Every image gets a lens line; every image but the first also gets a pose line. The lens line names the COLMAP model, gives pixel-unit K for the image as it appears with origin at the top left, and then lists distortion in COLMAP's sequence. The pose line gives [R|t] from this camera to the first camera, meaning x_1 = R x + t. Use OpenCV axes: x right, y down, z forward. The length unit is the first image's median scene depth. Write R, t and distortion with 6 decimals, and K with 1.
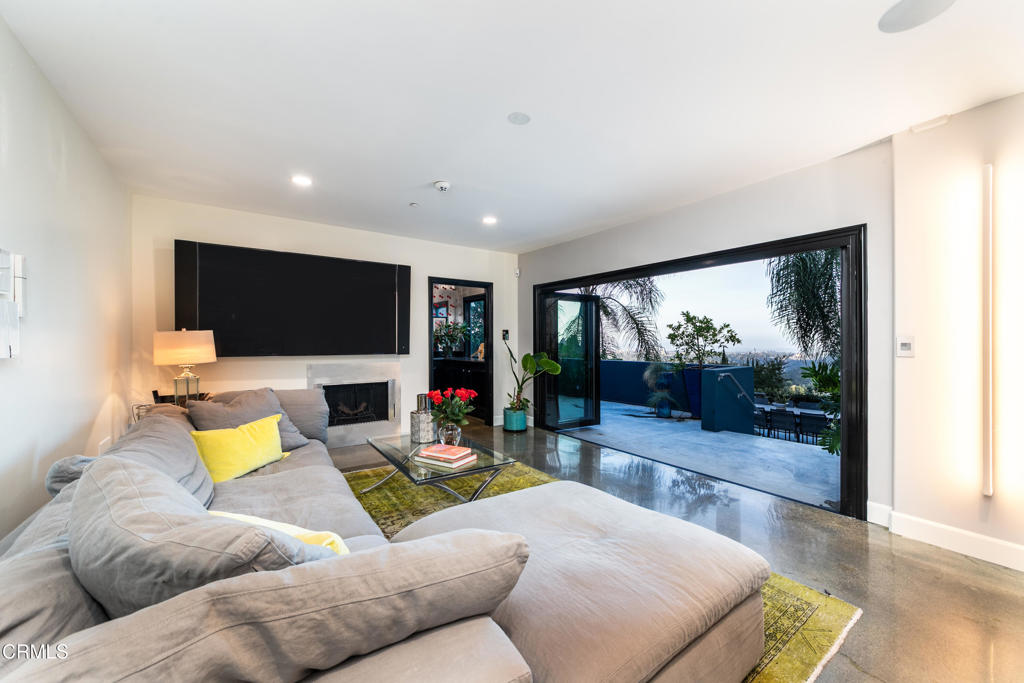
lens RADIAL K [[400.3, 0, 512.0], [0, 400.3, 341.5], [0, 0, 1]] dist [0.000152, 0.000036]
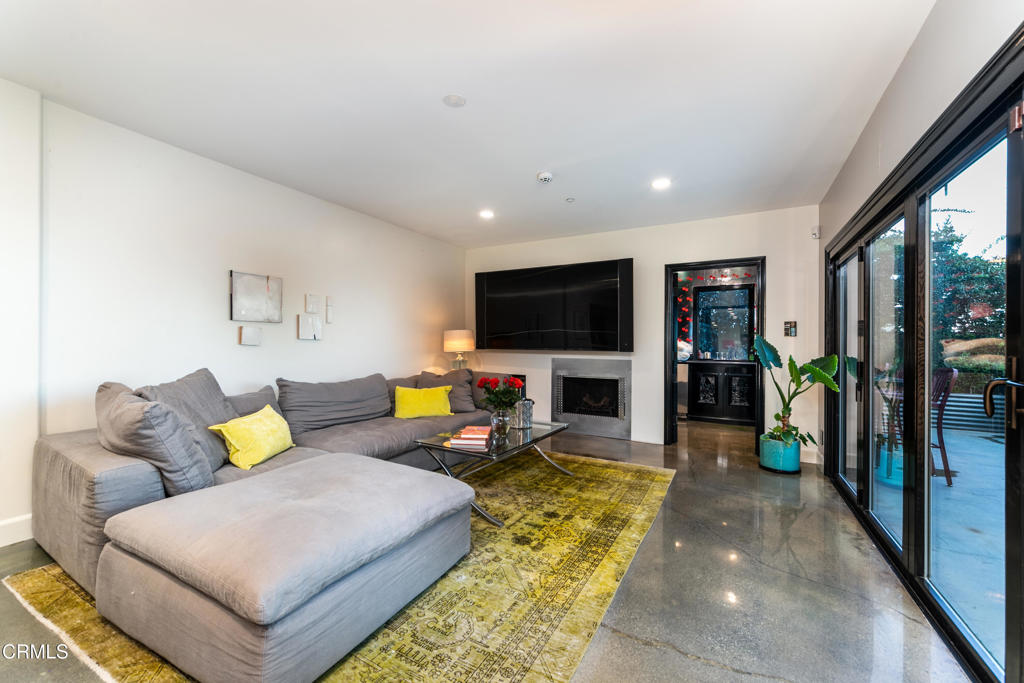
lens RADIAL K [[399.7, 0, 512.6], [0, 399.7, 343.3], [0, 0, 1]] dist [-0.001653, -0.000196]
pose [[0.437884, -0.002595, -0.899028, 0.516650], [-0.013597, 0.999862, -0.009509, 0.027797], [0.898929, 0.016388, 0.437789, 0.371668]]
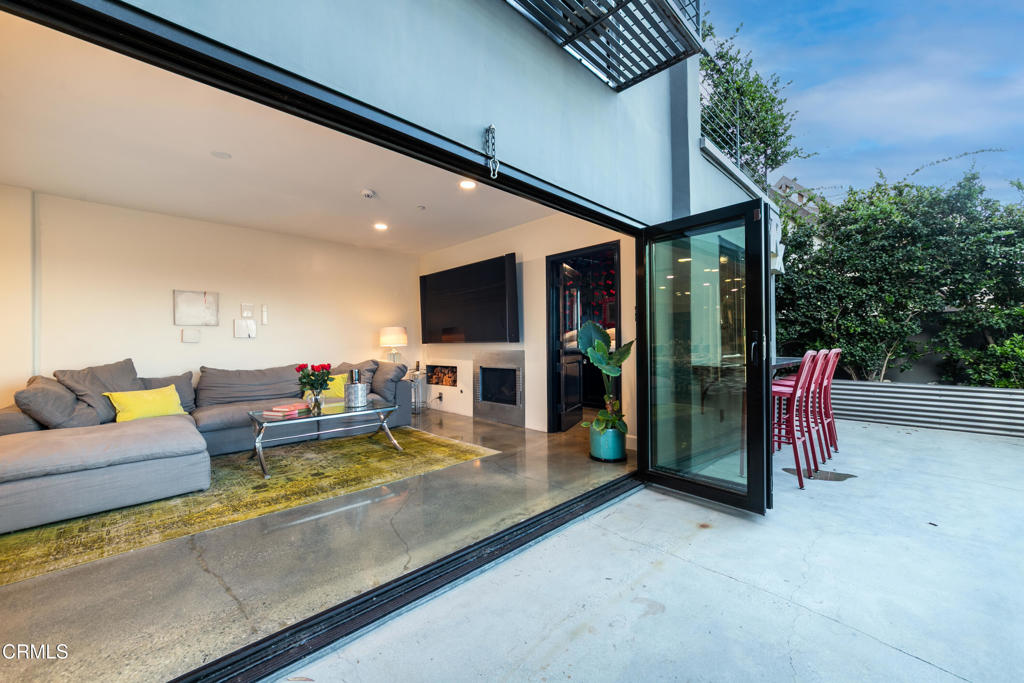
lens RADIAL K [[395.1, 0, 512.0], [0, 395.1, 341.5], [0, 0, 1]] dist [-0.001673, 0.000222]
pose [[0.161937, -0.012083, -0.986727, 0.777423], [0.006878, 0.999915, -0.011116, 0.045572], [0.986777, -0.004986, 0.162006, 0.923204]]
